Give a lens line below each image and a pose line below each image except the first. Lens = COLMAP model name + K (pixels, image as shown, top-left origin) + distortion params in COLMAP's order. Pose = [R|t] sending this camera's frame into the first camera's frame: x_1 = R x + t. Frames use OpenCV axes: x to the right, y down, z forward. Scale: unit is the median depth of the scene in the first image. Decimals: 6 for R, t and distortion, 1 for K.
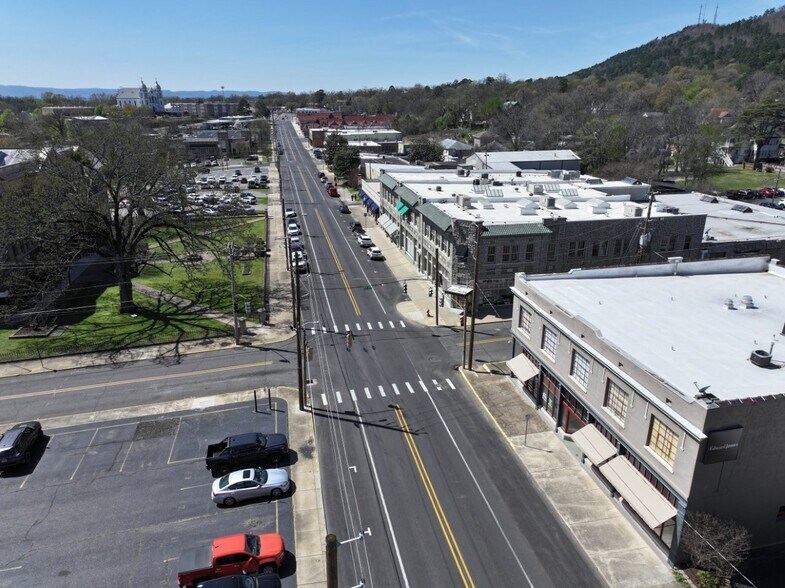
lens RADIAL K [[554.3, 0, 395.6], [0, 554.3, 286.5], [0, 0, 1]] dist [0.001998, 0.018242]
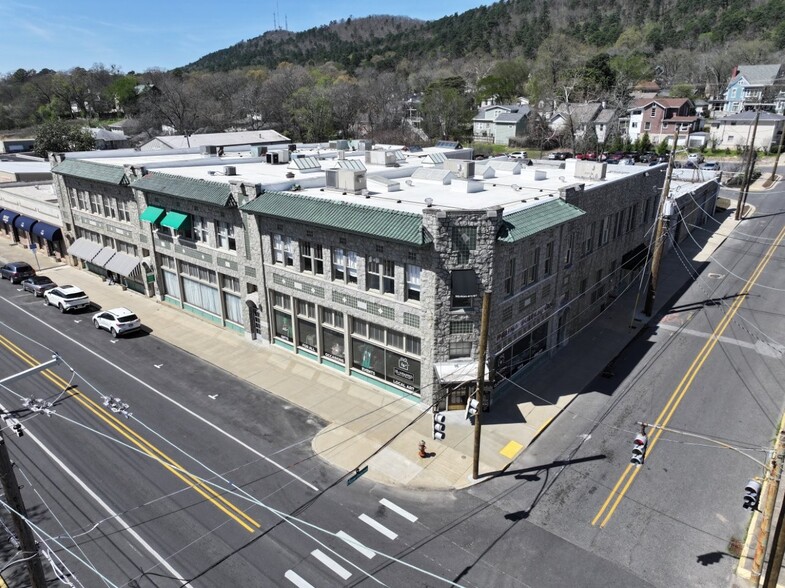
lens RADIAL K [[554.3, 0, 395.6], [0, 554.3, 286.5], [0, 0, 1]] dist [0.001998, 0.018242]
pose [[0.785020, -0.202129, 0.585566, -0.122455], [0.204772, 0.976802, 0.062658, -0.070771], [-0.584647, 0.070719, 0.808200, 0.490703]]
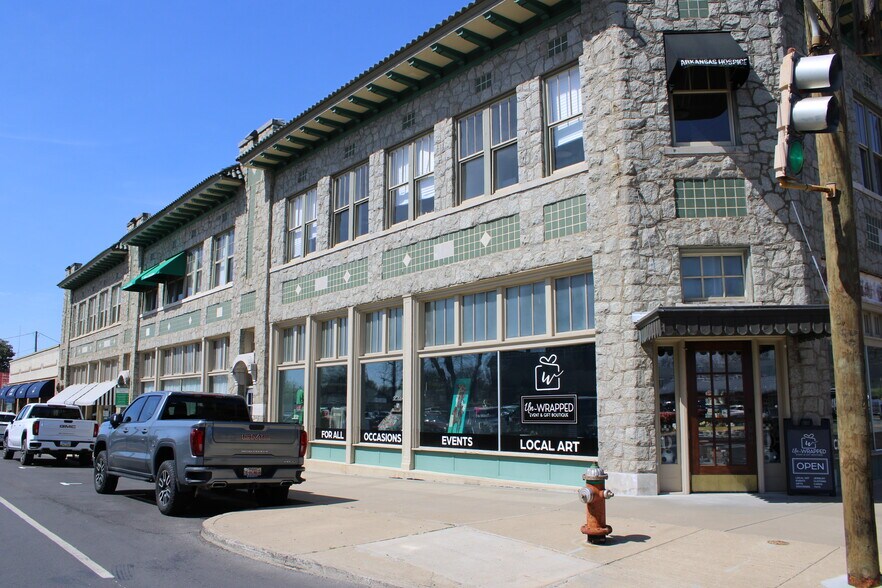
lens RADIAL K [[731.4, 0, 440.4], [0, 731.4, 292.6], [0, 0, 1]] dist [-0.173409, 0.174236]
pose [[0.892489, 0.070101, 0.445588, -0.017090], [0.148165, 0.887475, -0.436388, 0.047120], [-0.426039, 0.455492, 0.781676, 0.650399]]
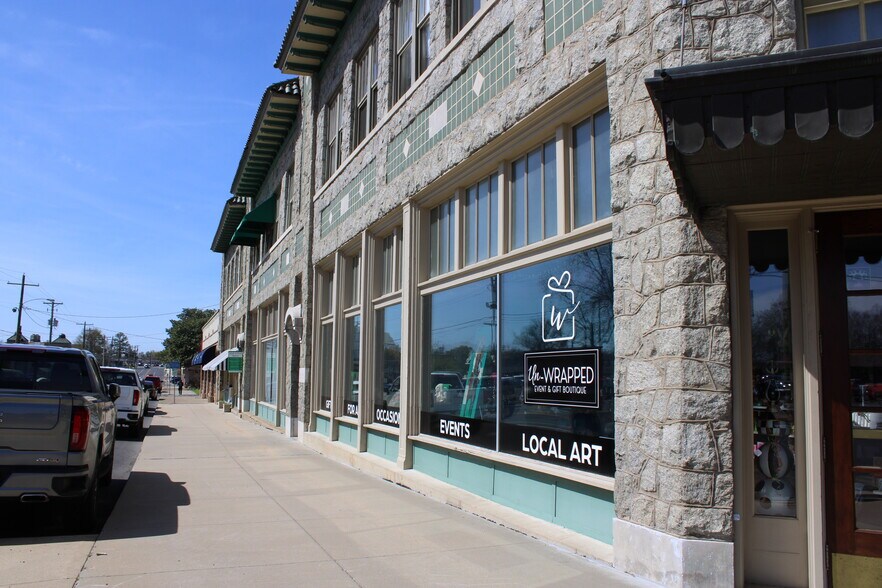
lens RADIAL K [[730.2, 0, 438.1], [0, 730.2, 292.1], [0, 0, 1]] dist [-0.169827, 0.153725]
pose [[0.988411, 0.029238, 0.148960, 0.048206], [0.037742, 0.903133, -0.427699, 0.030232], [-0.147036, 0.428364, 0.891563, 0.699438]]
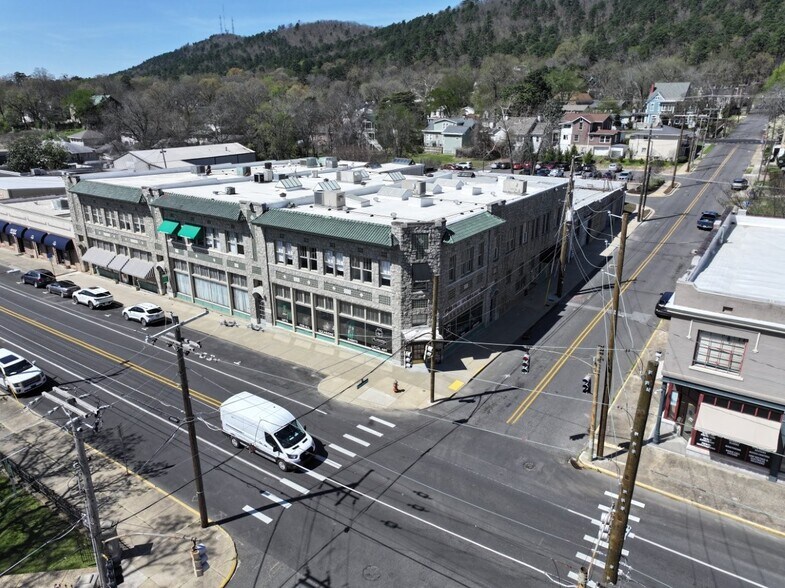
lens RADIAL K [[554.3, 0, 395.6], [0, 554.3, 286.5], [0, 0, 1]] dist [0.001998, 0.018242]
pose [[0.729205, -0.219476, 0.648144, -0.217281], [0.225767, 0.971298, 0.074900, -0.072551], [-0.645979, 0.091712, 0.757826, 0.394486]]
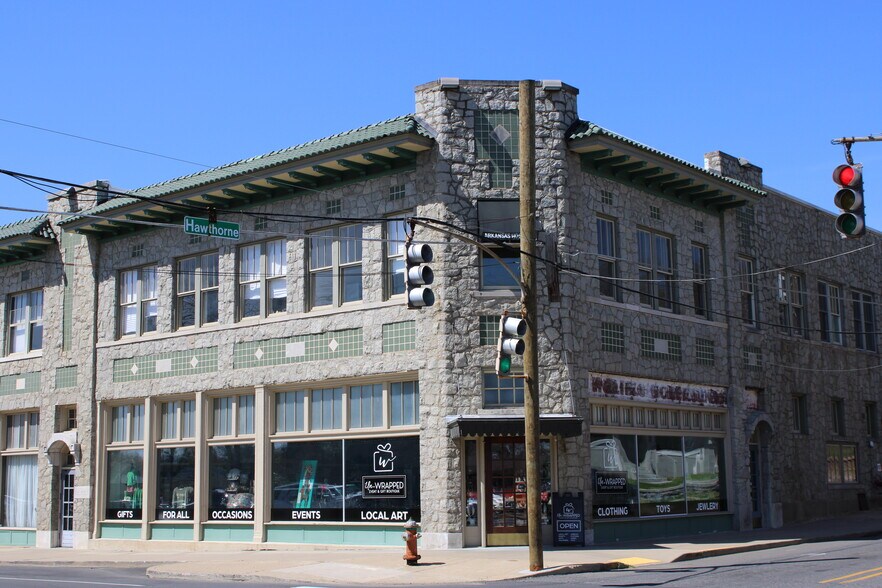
lens RADIAL K [[1224.8, 0, 444.8], [0, 1224.8, 288.0], [0, 0, 1]] dist [-0.055707, 0.102071]
pose [[0.787600, 0.084723, 0.610334, -0.117920], [0.216915, 0.888978, -0.403319, 0.093621], [-0.576744, 0.450044, 0.681782, 0.515615]]
